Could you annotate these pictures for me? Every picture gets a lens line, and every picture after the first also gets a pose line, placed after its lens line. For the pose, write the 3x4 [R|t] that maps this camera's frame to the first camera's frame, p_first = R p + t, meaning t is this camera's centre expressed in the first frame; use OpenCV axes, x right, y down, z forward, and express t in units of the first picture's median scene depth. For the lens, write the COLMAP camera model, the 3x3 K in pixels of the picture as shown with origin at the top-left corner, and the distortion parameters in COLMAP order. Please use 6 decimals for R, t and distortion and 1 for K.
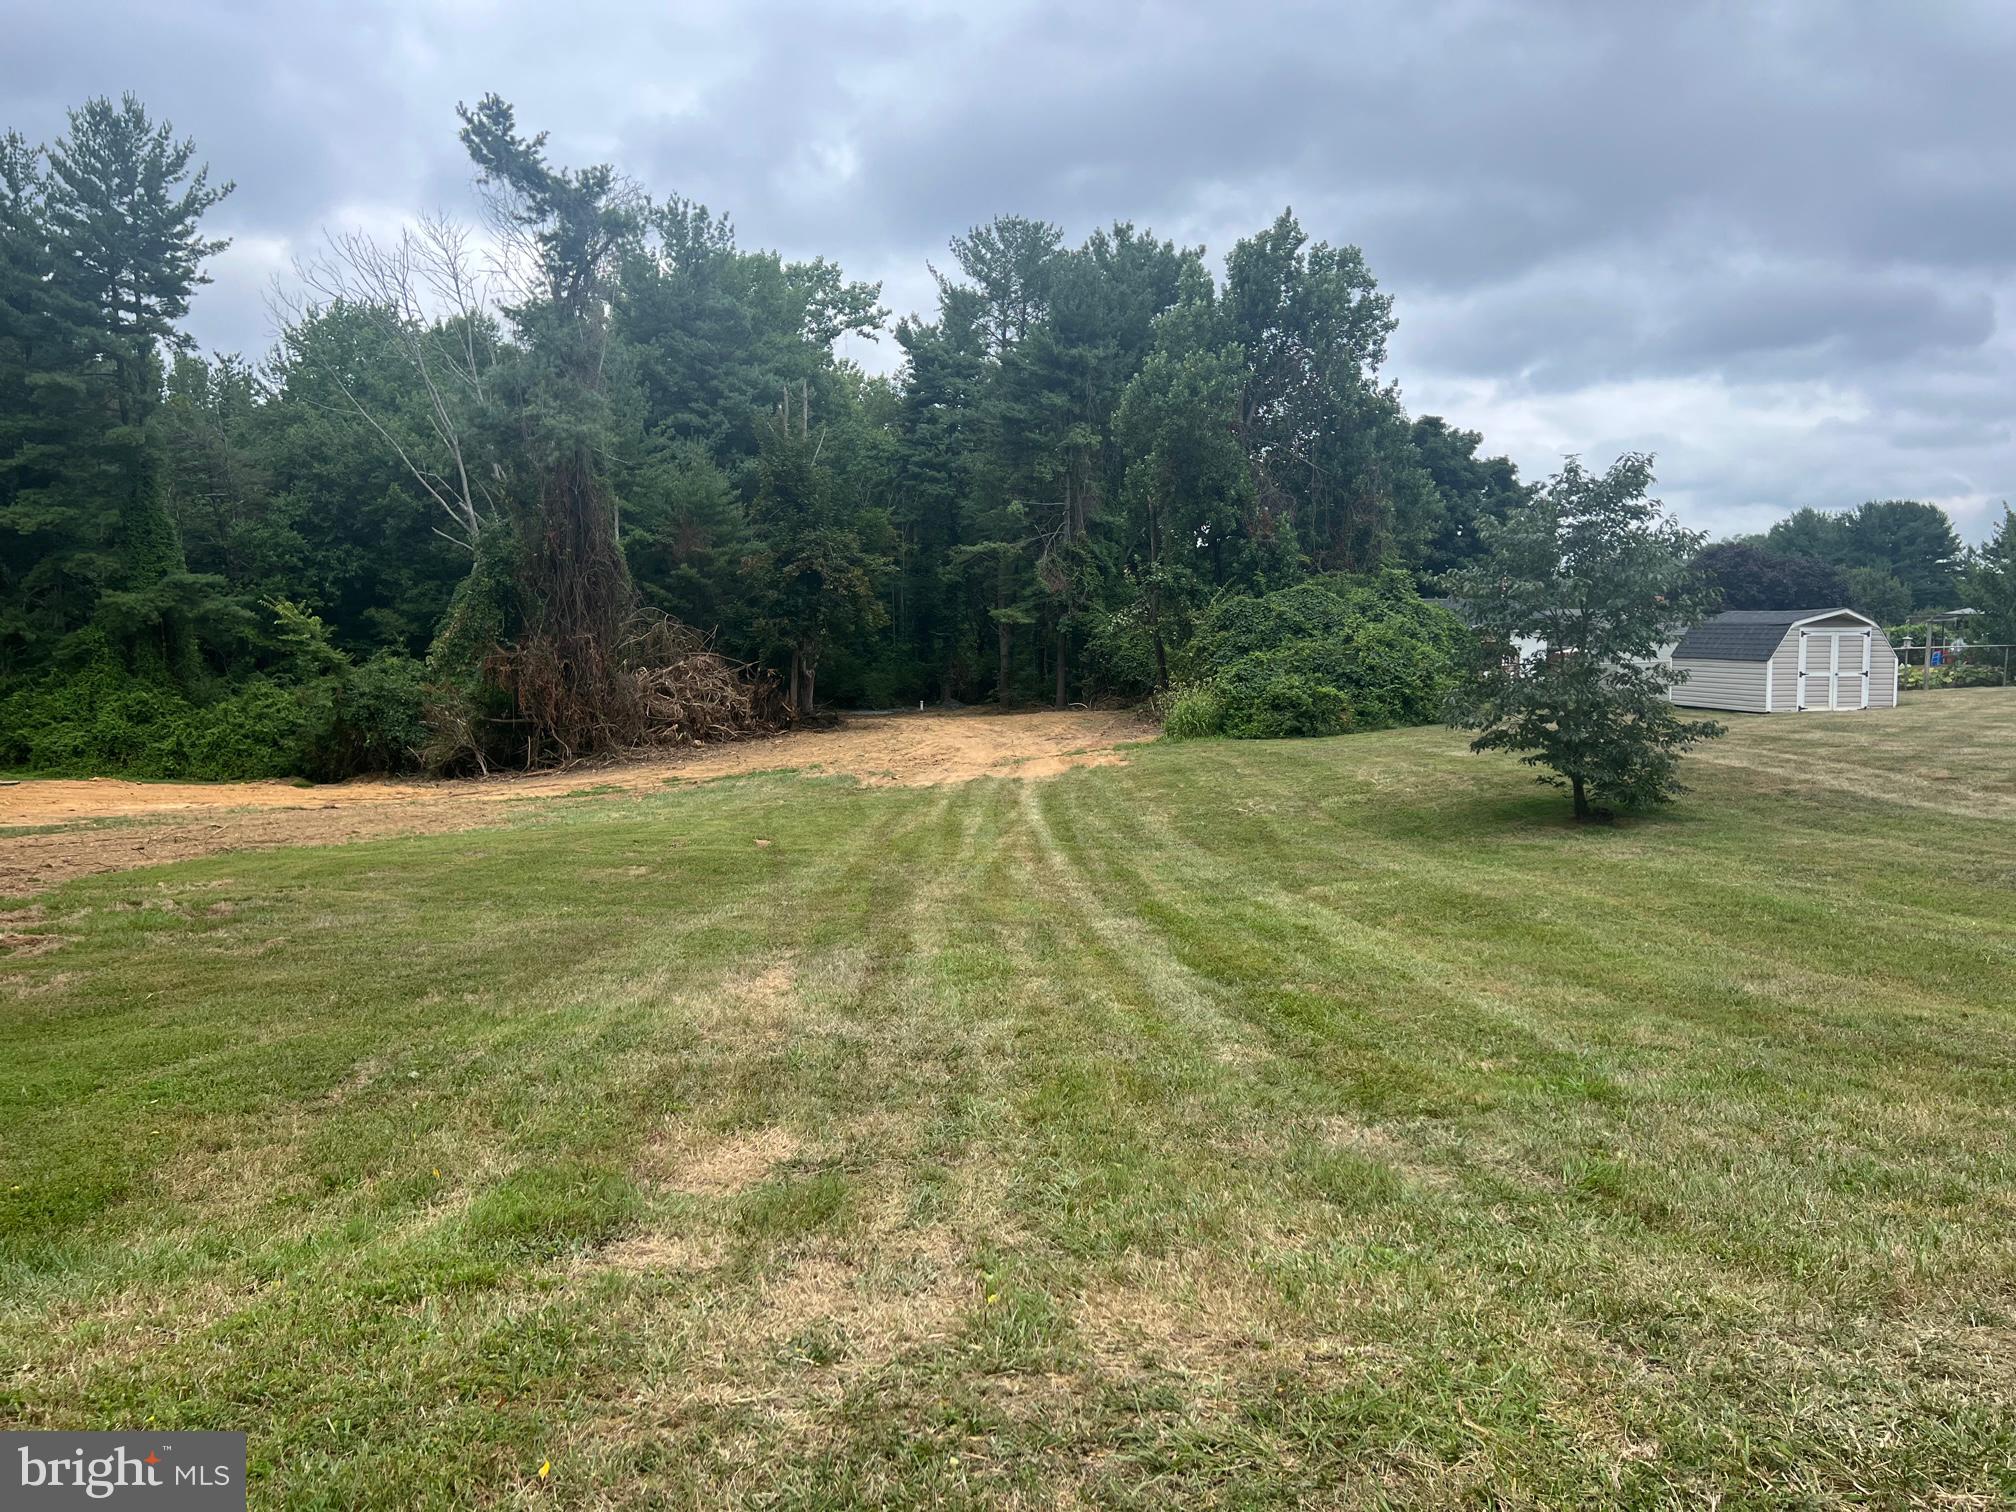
lens RADIAL K [[1540.5, 0, 1008.0], [0, 1540.5, 756.0], [0, 0, 1]] dist [0.066883, -0.060928]
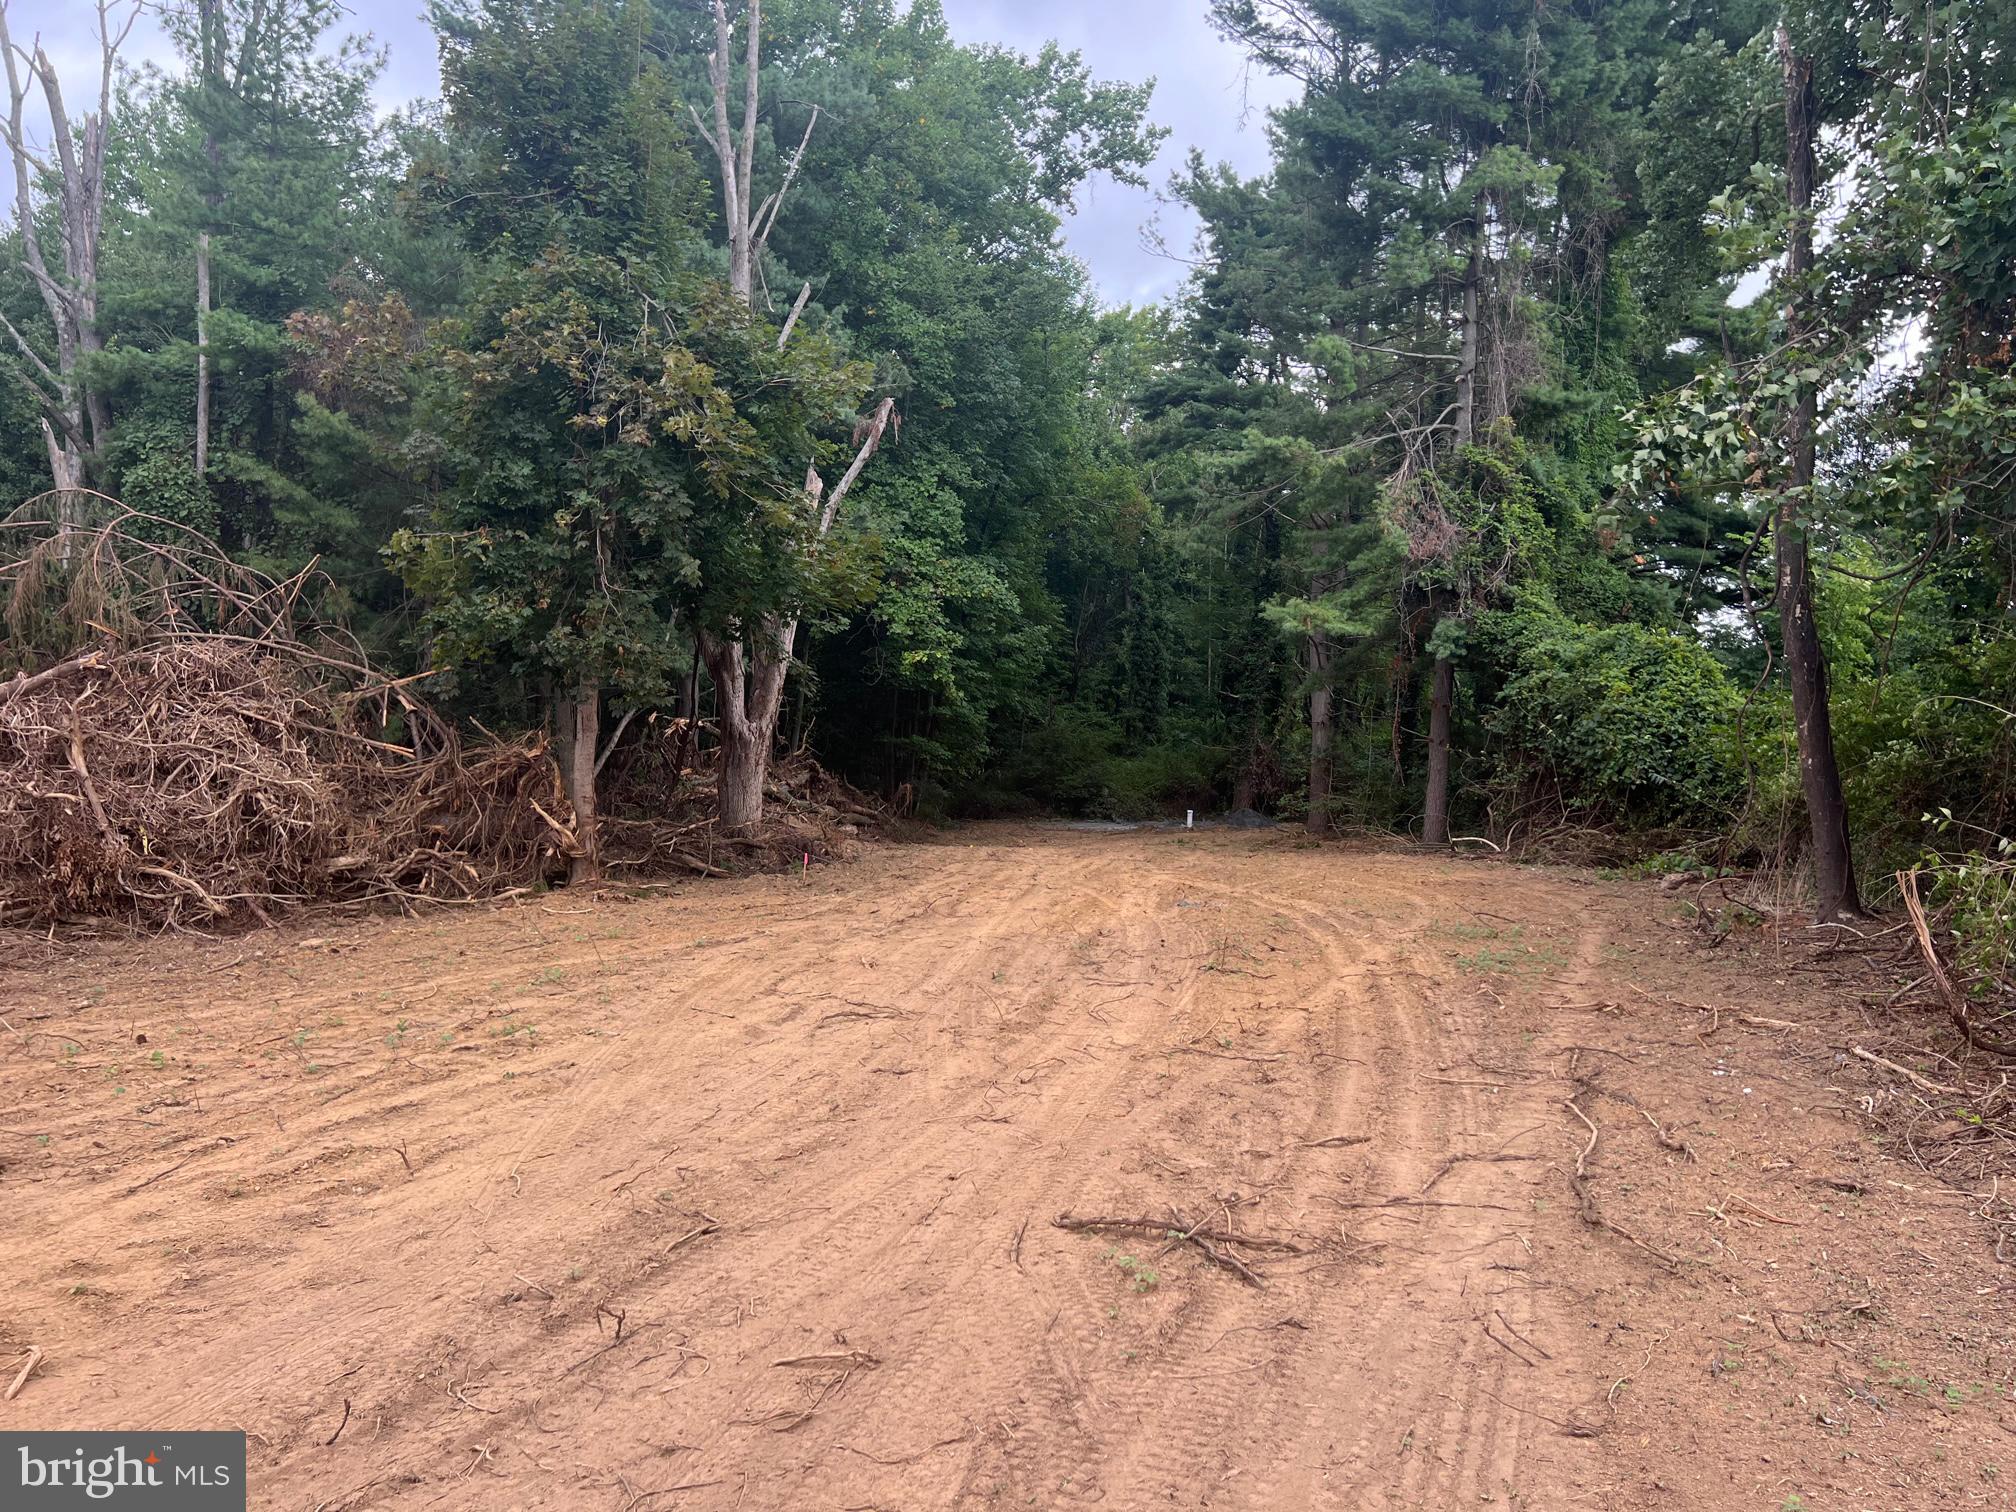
lens RADIAL K [[1525.5, 0, 1008.0], [0, 1525.5, 756.0], [0, 0, 1]] dist [0.117918, -0.238223]
pose [[0.964524, 0.035825, -0.261551, 0.041501], [-0.052928, 0.996875, -0.058639, -0.032845], [0.258633, 0.070402, 0.963407, 0.757546]]
